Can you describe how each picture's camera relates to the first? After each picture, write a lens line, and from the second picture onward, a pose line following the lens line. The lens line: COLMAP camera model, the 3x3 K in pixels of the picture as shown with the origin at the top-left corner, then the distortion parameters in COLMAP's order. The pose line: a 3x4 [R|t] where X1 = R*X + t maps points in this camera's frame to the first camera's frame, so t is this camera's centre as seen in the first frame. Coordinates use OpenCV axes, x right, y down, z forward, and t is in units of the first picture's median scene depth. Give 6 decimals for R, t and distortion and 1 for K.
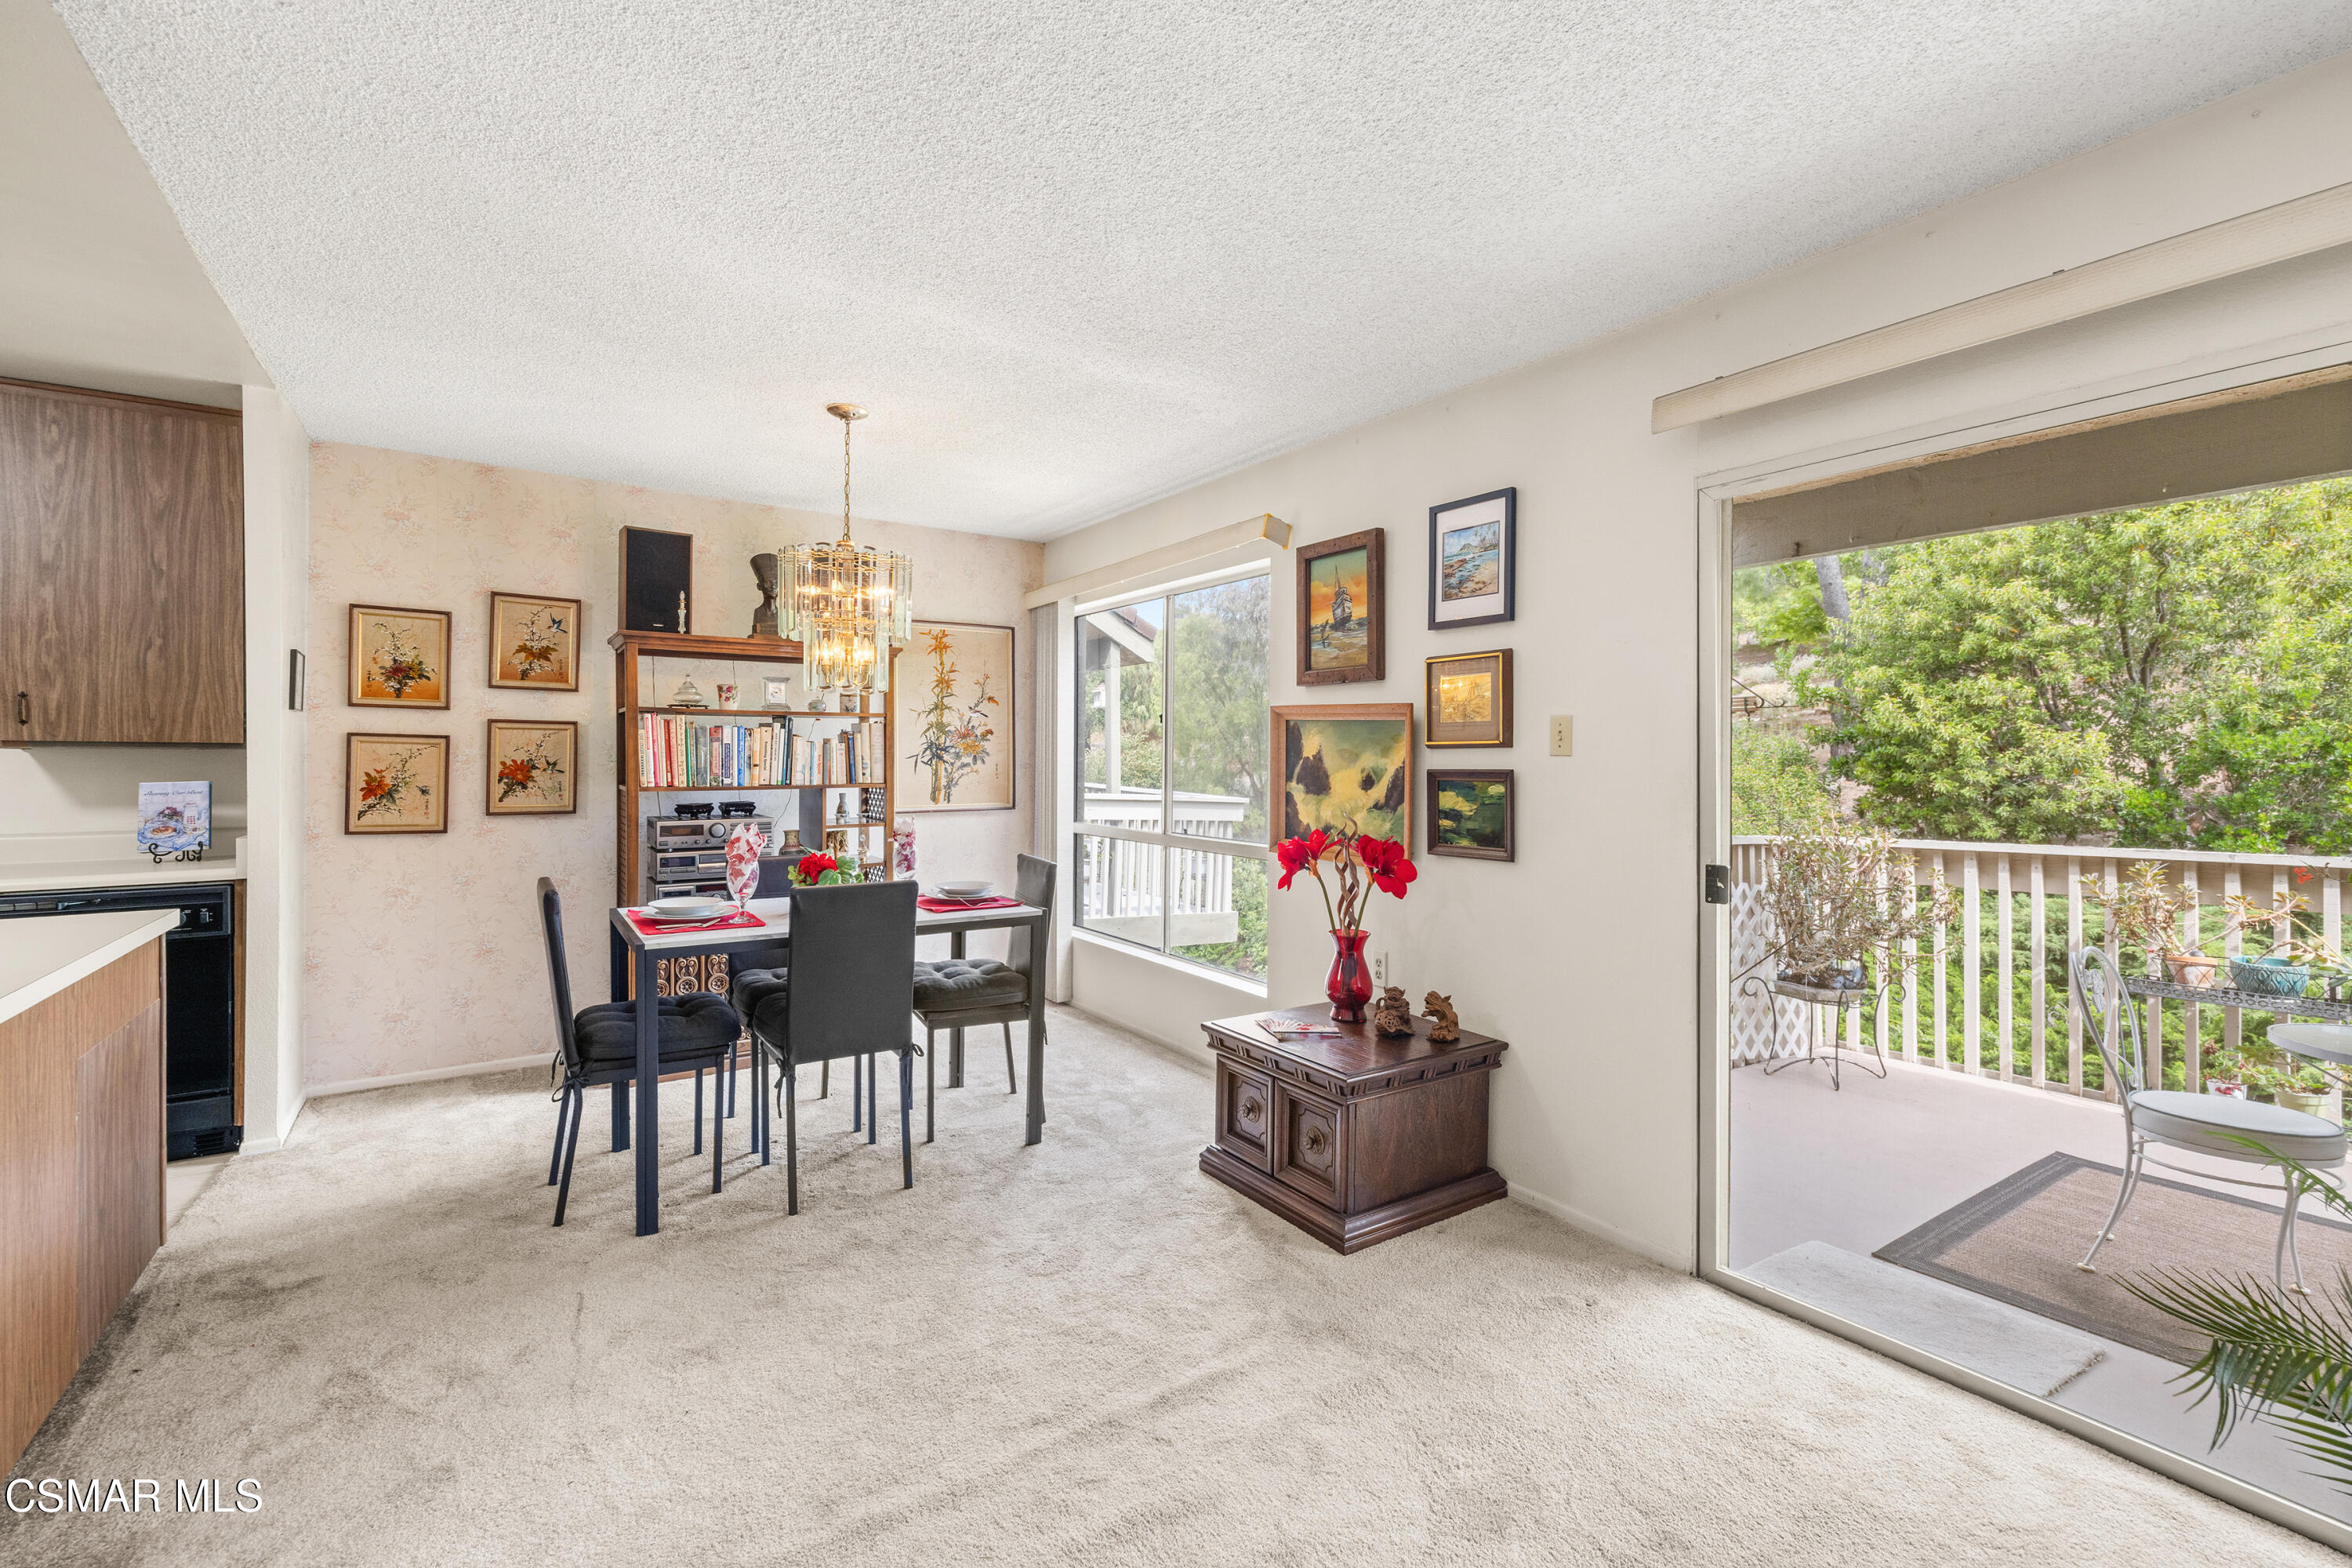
lens RADIAL K [[994.5, 0, 1172.8], [0, 994.5, 766.0], [0, 0, 1]] dist [-0.001697, 0.000044]
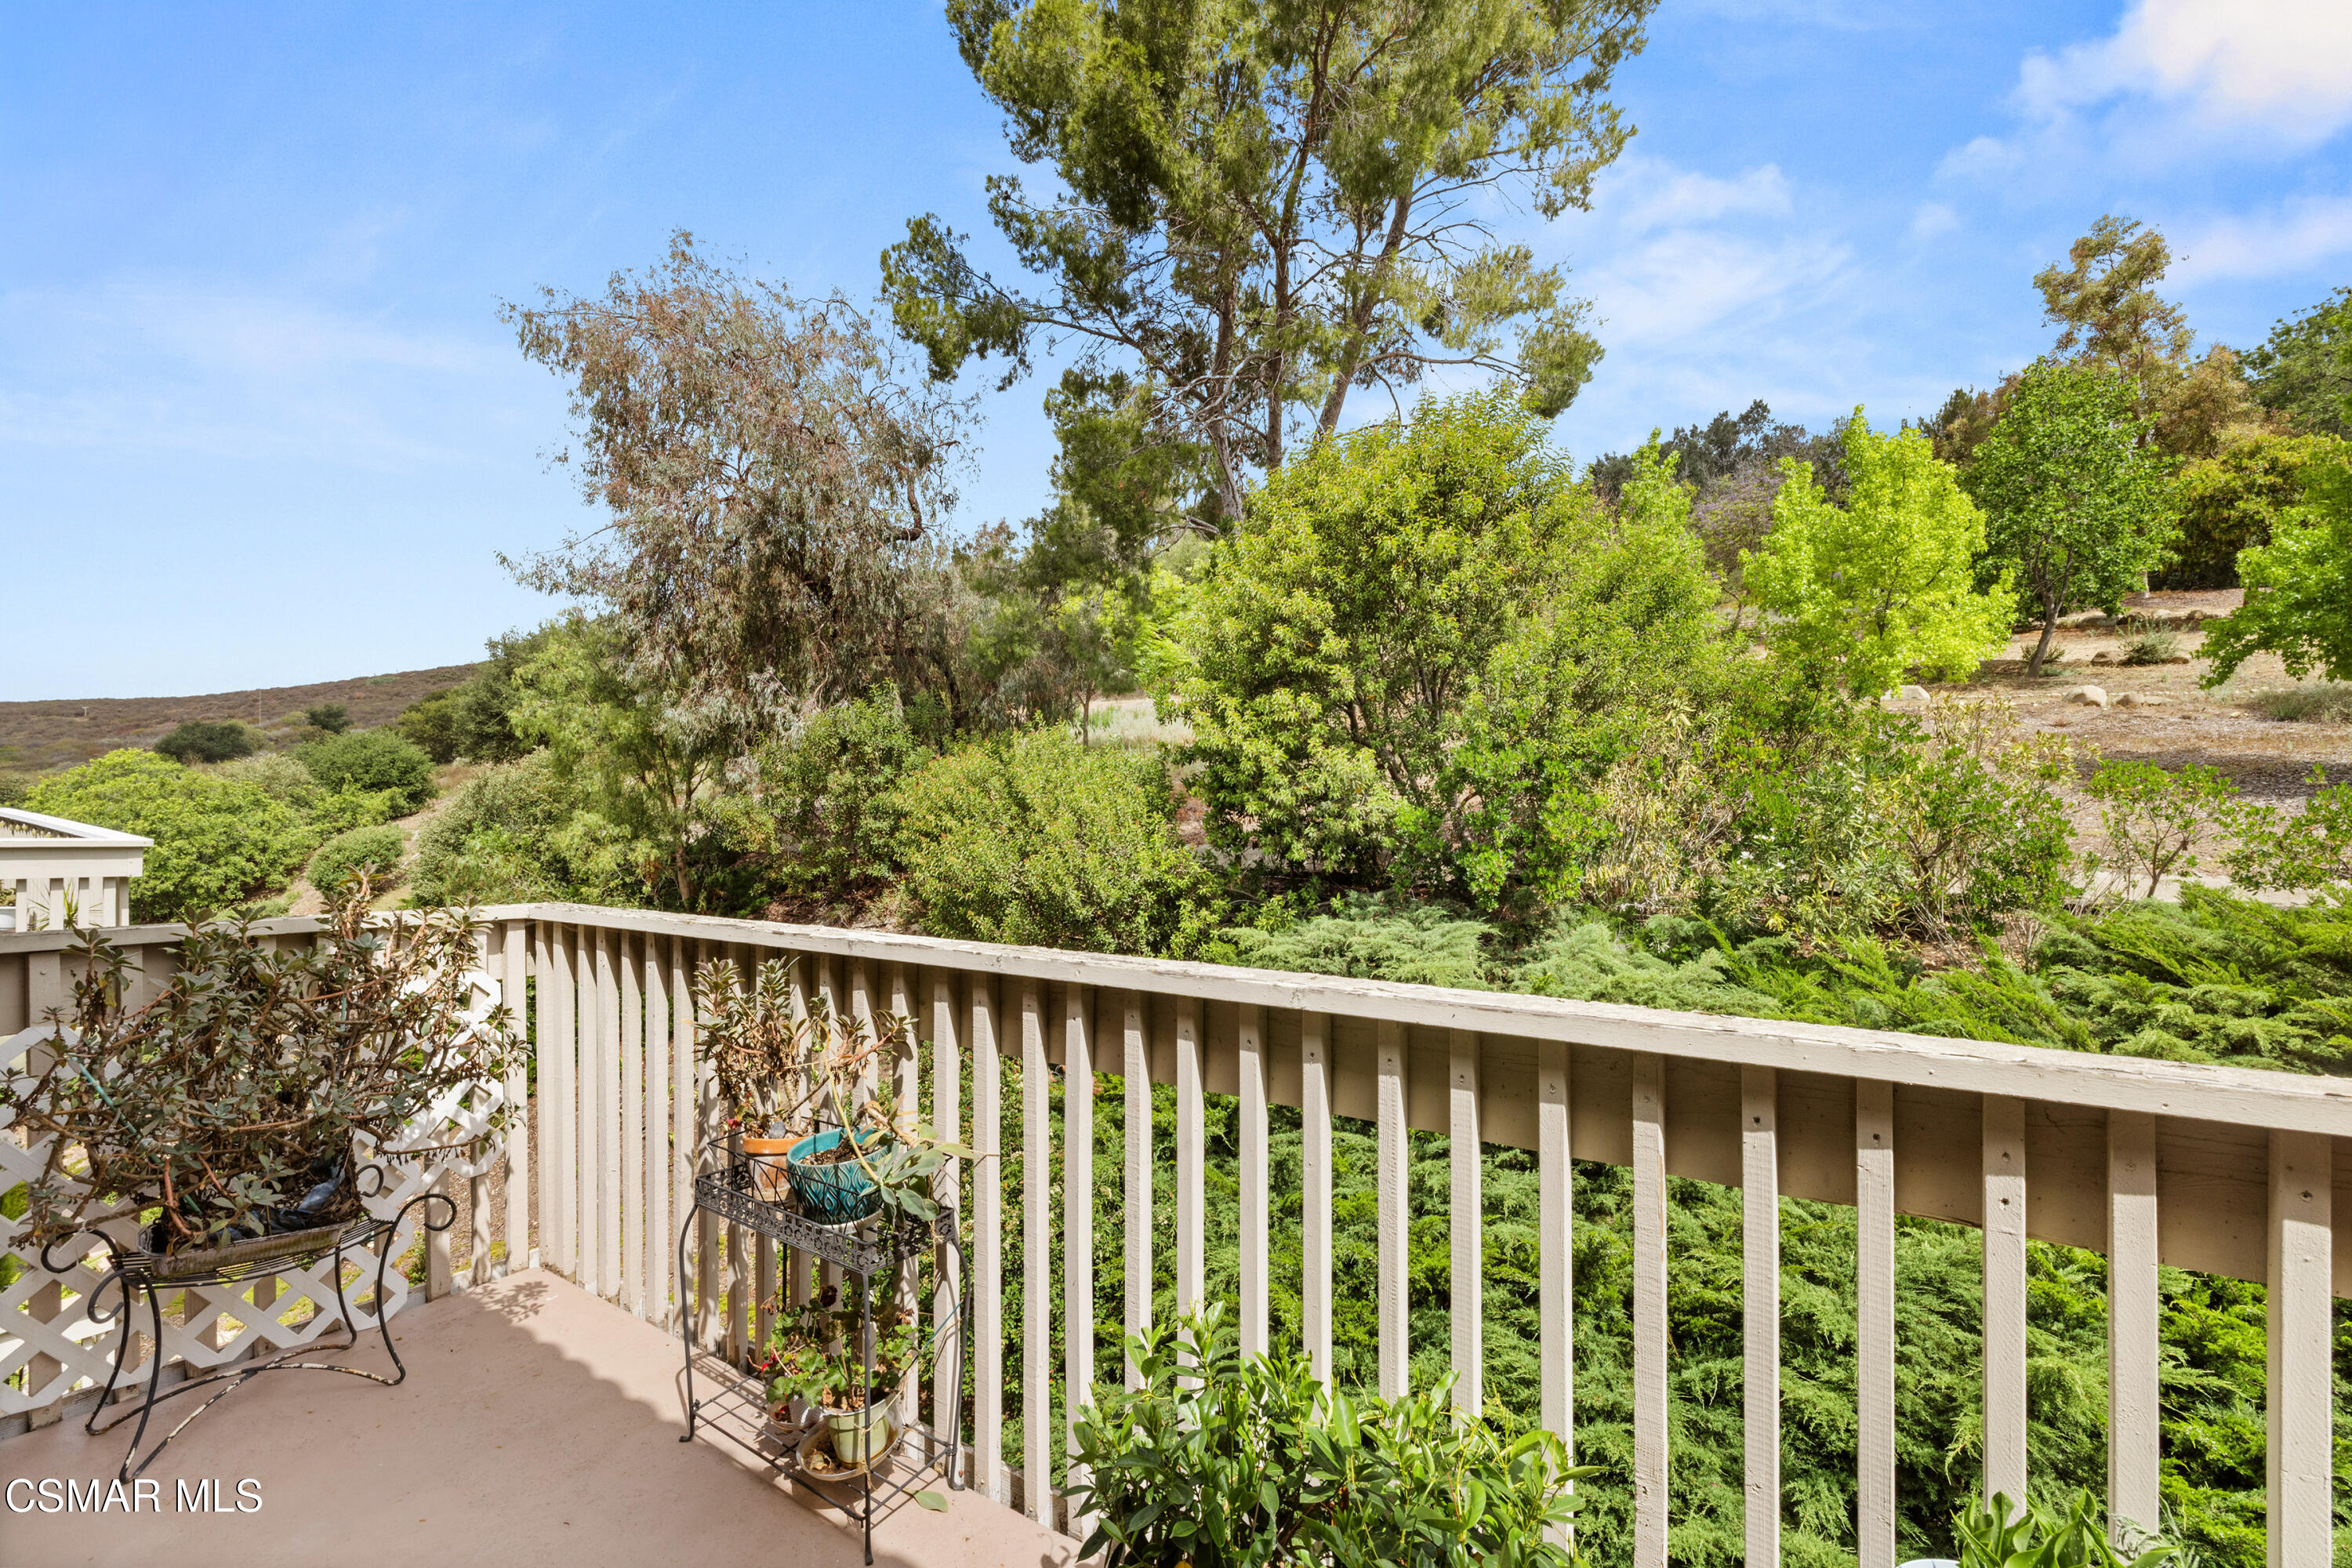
lens RADIAL K [[1011.4, 0, 1176.0], [0, 1011.4, 784.0], [0, 0, 1]] dist [-0.002669, -0.000145]
pose [[0.928732, 0.000780, 0.370751, 1.230202], [0.001081, 0.999988, -0.004810, 0.012101], [-0.370750, 0.004868, 0.928720, 0.464663]]
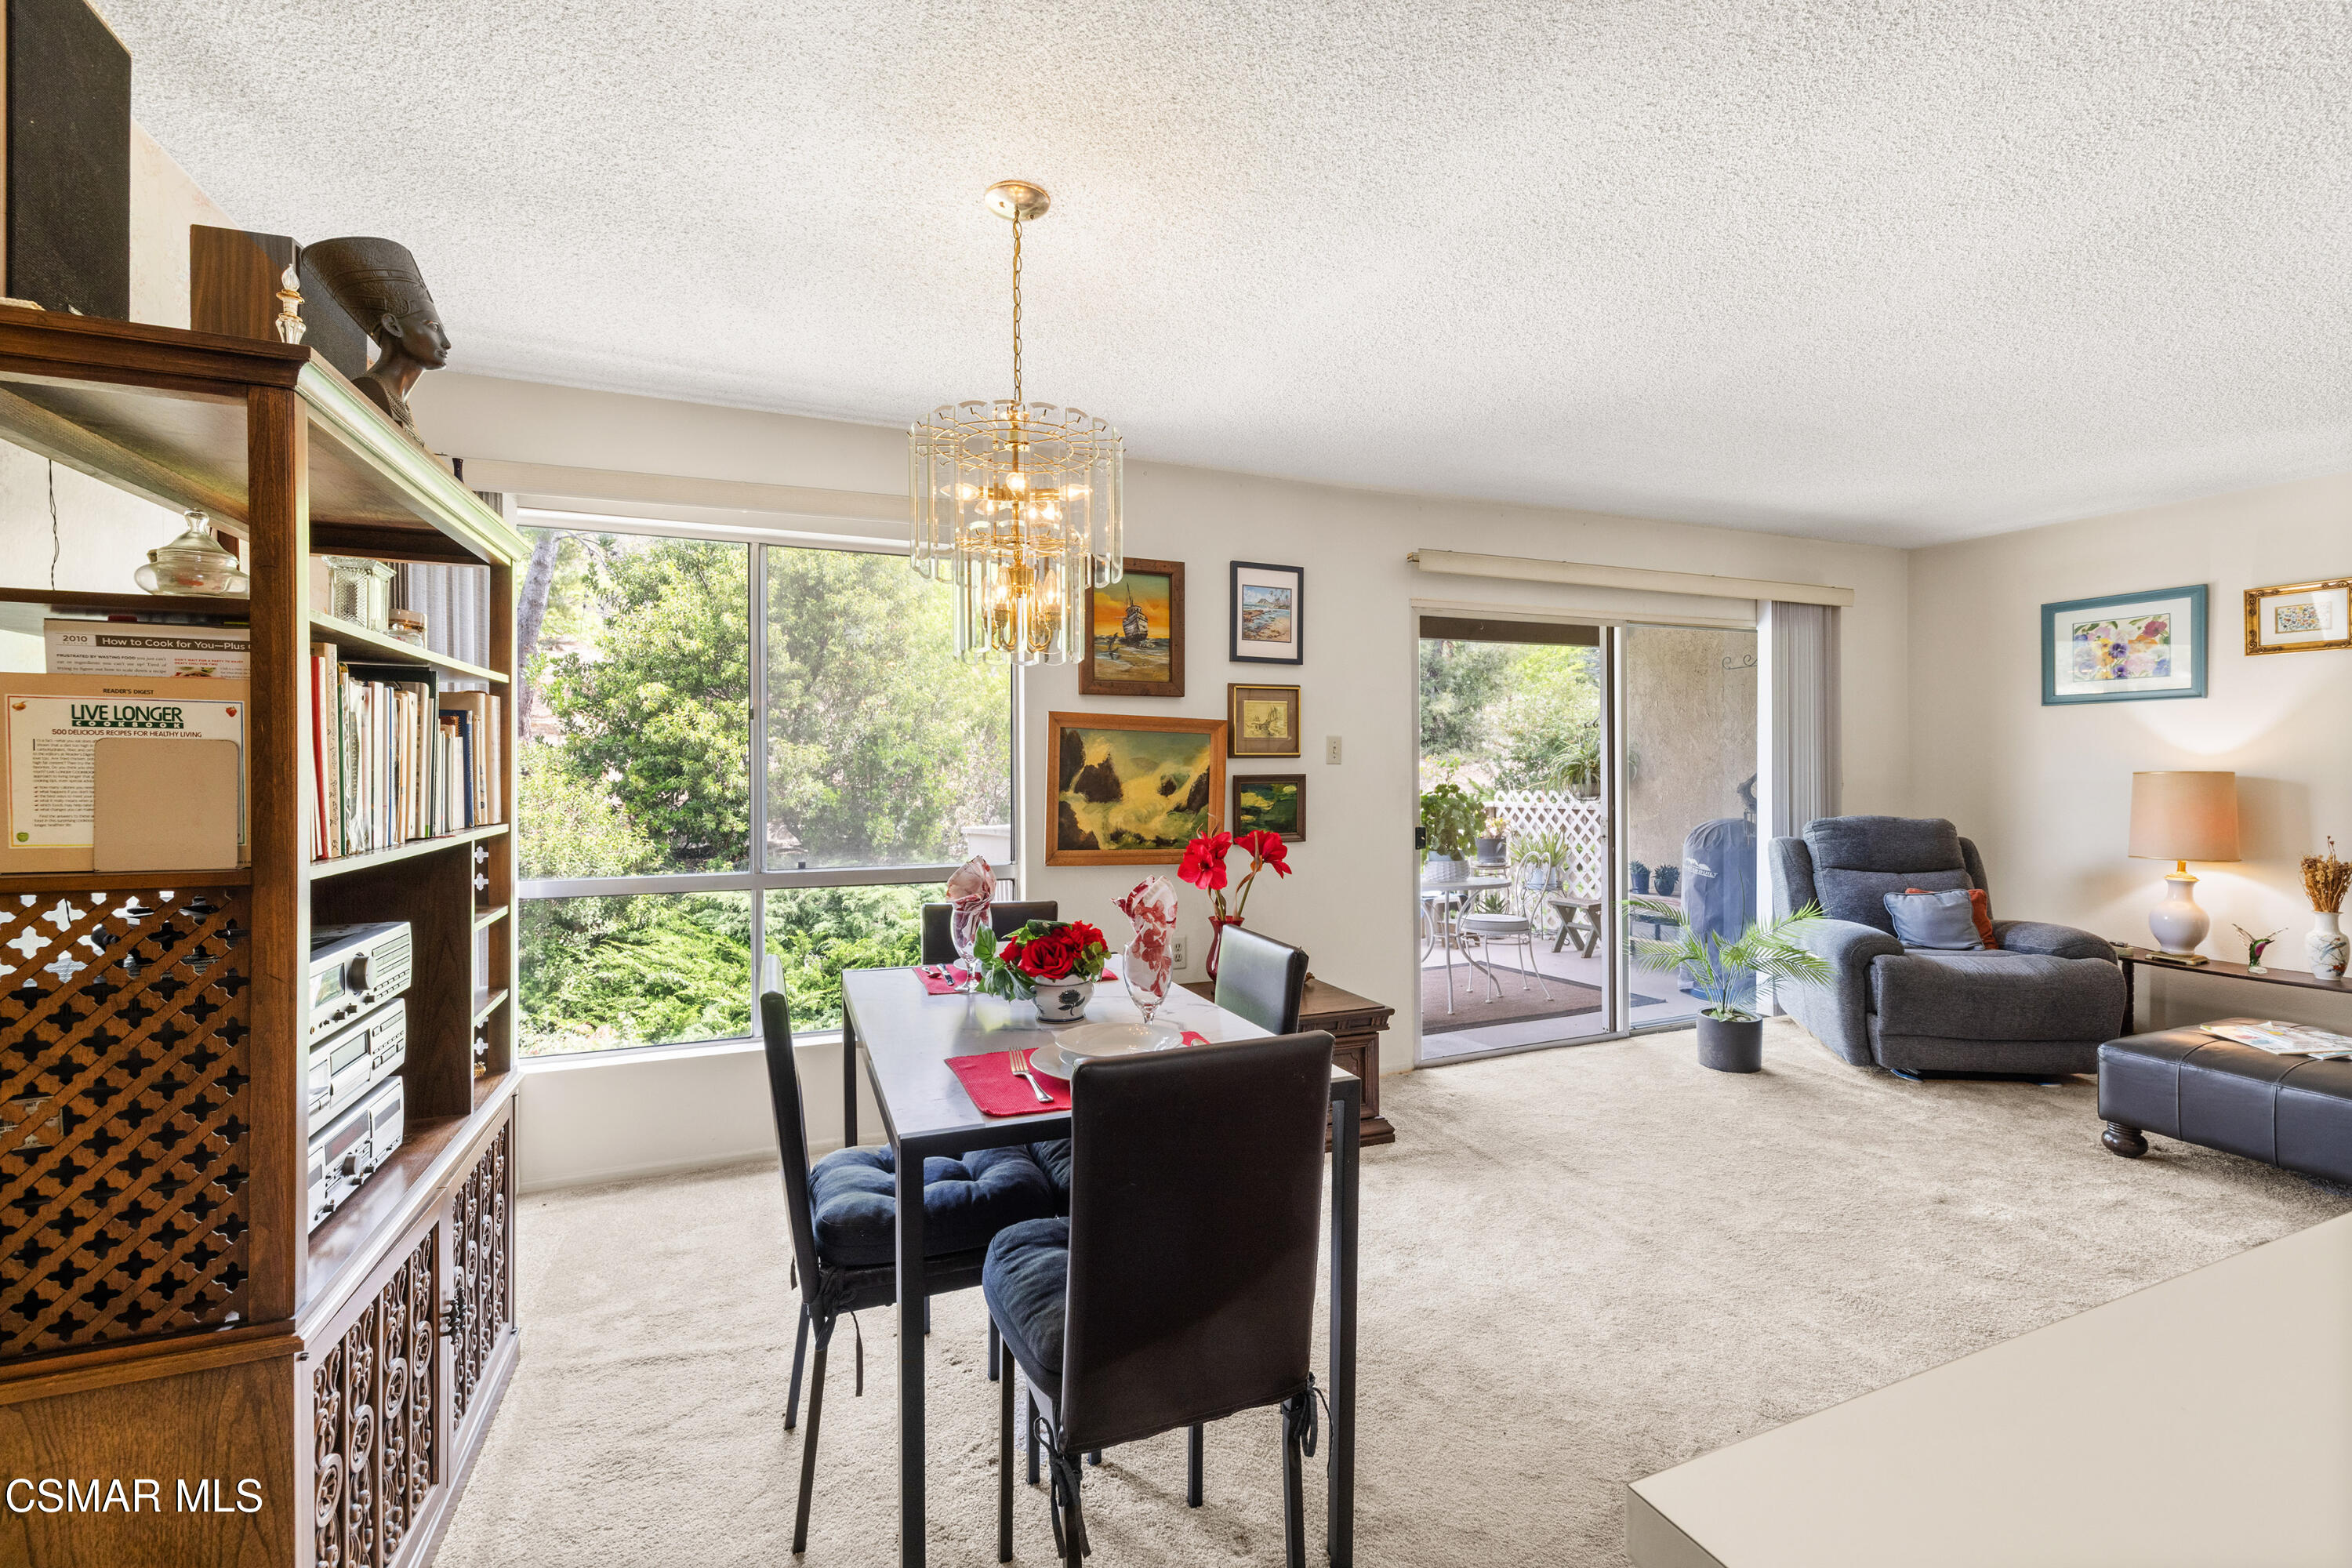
lens RADIAL K [[994.5, 0, 1172.8], [0, 994.5, 766.0], [0, 0, 1]] dist [-0.001697, 0.000044]
pose [[0.216707, -0.002475, 0.976234, -0.886375], [0.011025, 0.999939, 0.000088, -0.008125], [-0.976175, 0.010743, 0.216721, 0.754394]]
